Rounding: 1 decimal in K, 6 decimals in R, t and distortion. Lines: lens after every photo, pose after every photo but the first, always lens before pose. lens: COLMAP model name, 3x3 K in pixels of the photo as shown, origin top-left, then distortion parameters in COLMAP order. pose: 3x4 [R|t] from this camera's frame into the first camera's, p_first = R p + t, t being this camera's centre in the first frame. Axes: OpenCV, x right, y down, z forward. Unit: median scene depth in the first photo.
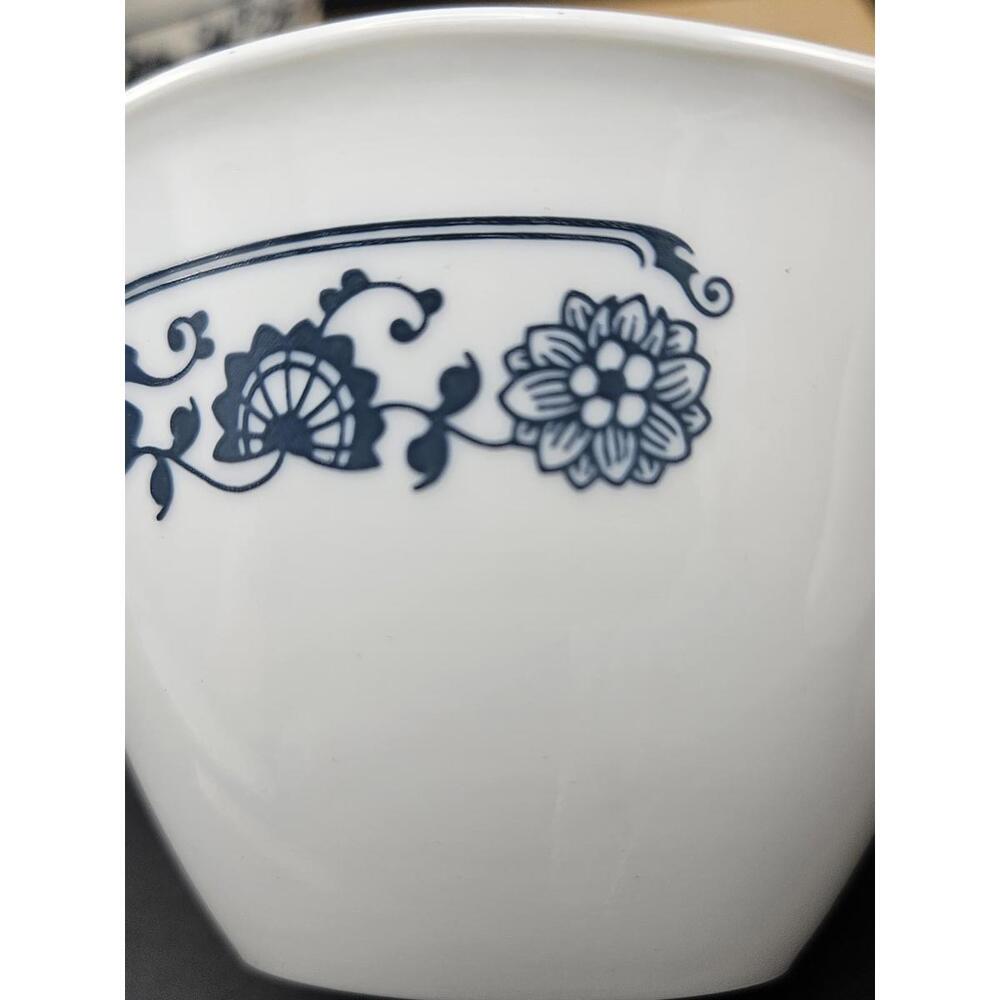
lens RADIAL K [[939.9, 0, 500.0], [0, 939.9, 500.0], [0, 0, 1]] dist [0.002276, 0.000926]
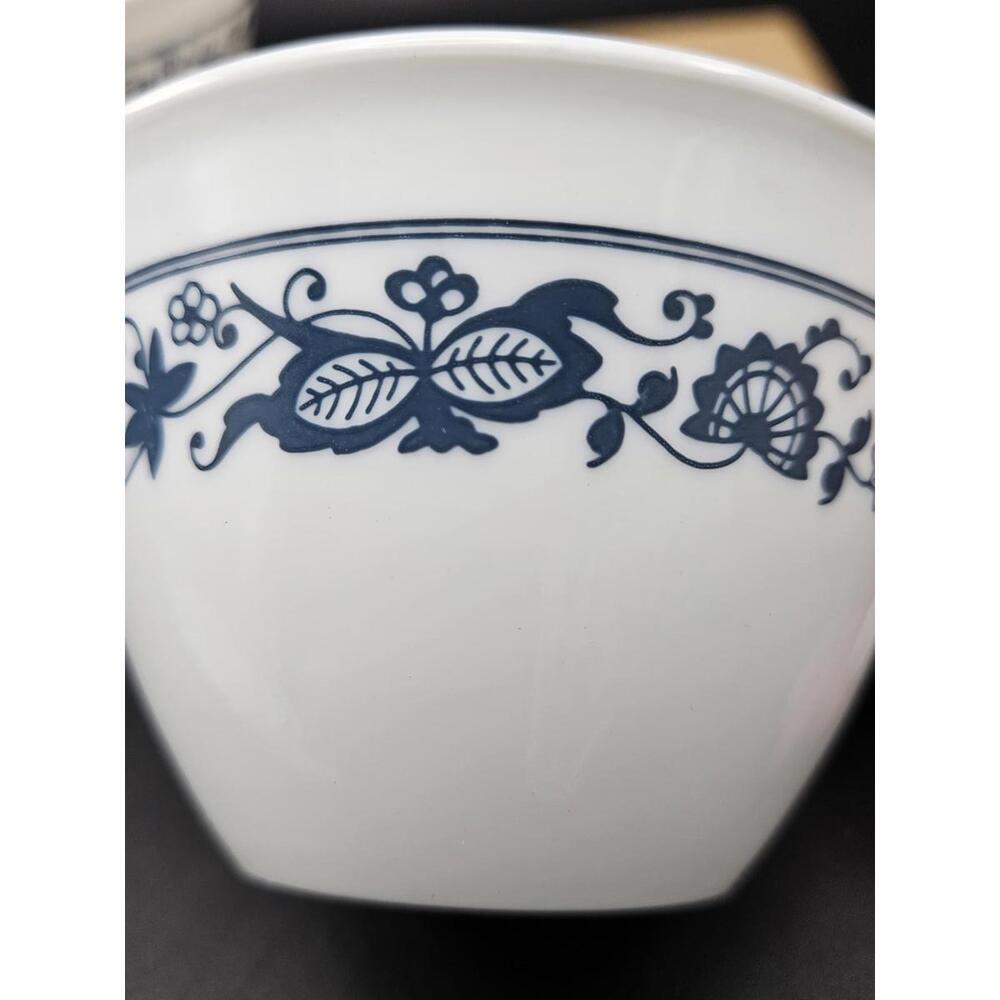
lens RADIAL K [[939.9, 0, 500.0], [0, 939.9, 500.0], [0, 0, 1]] dist [0.002276, 0.000926]
pose [[0.704768, 0.189366, 0.683698, -1.245517], [-0.233605, 0.971917, -0.028391, 0.119757], [-0.669874, -0.139706, 0.729213, 0.363054]]
